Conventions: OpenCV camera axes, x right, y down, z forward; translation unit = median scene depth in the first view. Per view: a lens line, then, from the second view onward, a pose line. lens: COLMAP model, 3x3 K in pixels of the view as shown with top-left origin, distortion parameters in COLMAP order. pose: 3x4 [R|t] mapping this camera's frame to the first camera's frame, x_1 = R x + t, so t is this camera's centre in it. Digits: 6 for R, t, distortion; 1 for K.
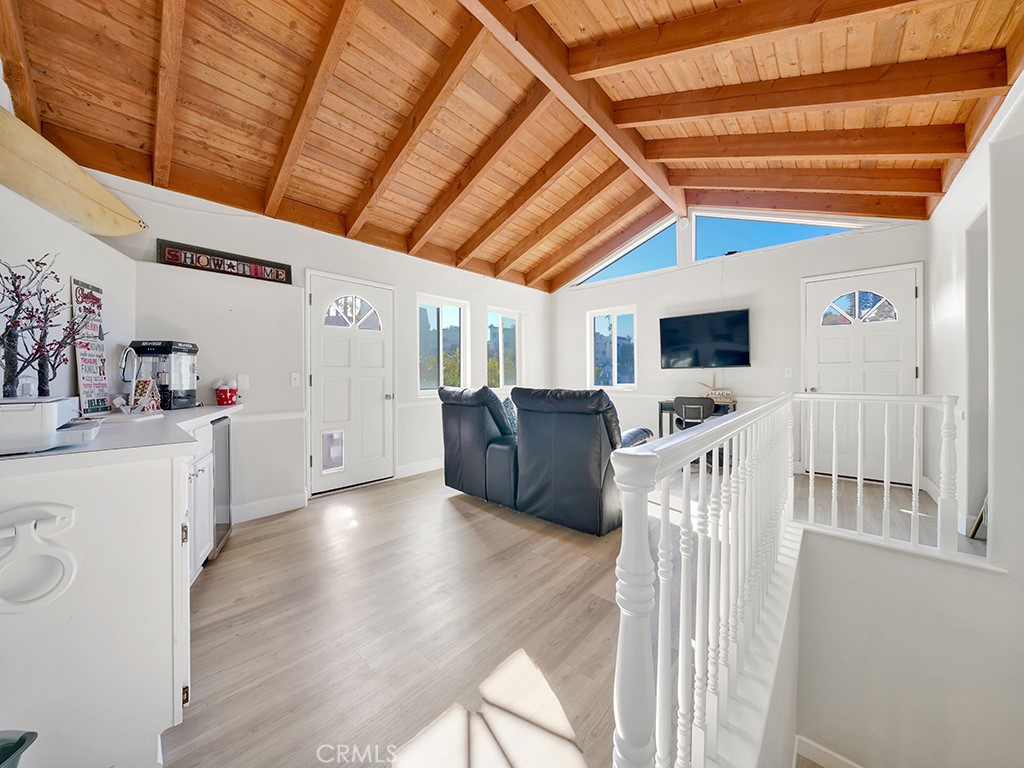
lens RADIAL K [[362.5, 0, 509.8], [0, 362.5, 377.7], [0, 0, 1]] dist [-0.019700, -0.000053]
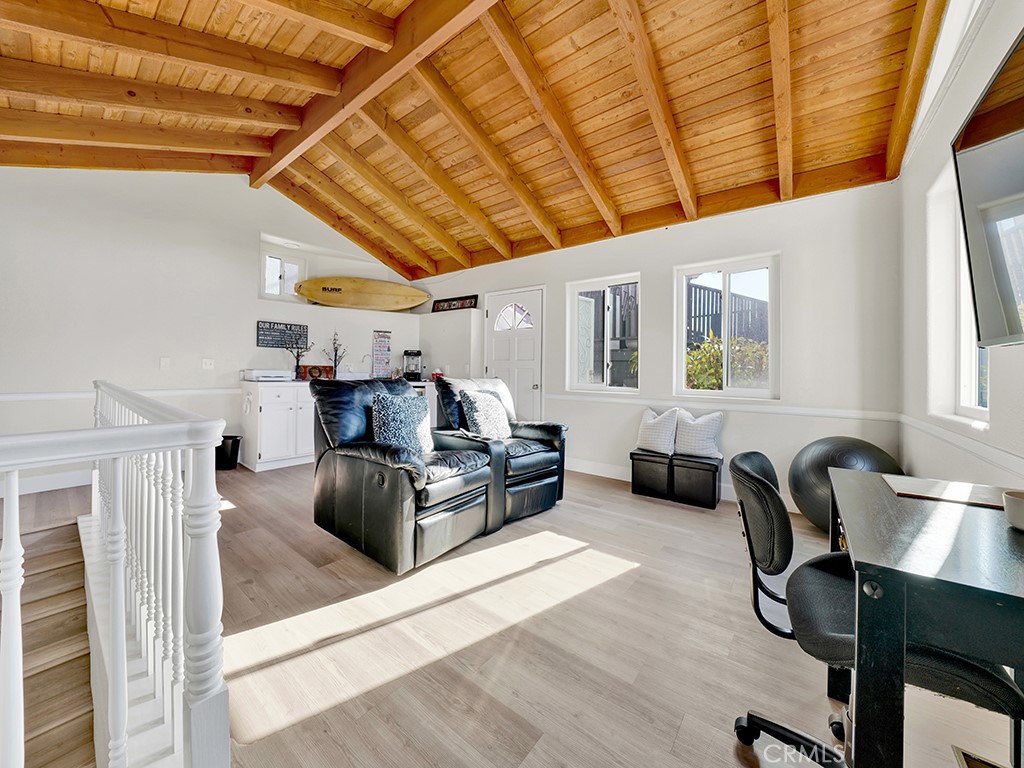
lens RADIAL K [[360.3, 0, 513.0], [0, 360.3, 362.7], [0, 0, 1]] dist [-0.017632, -0.000001]
pose [[0.070066, -0.005719, -0.997526, 0.977165], [-0.020948, 0.999755, -0.007203, -0.016087], [0.997322, 0.021401, 0.069929, 1.109899]]
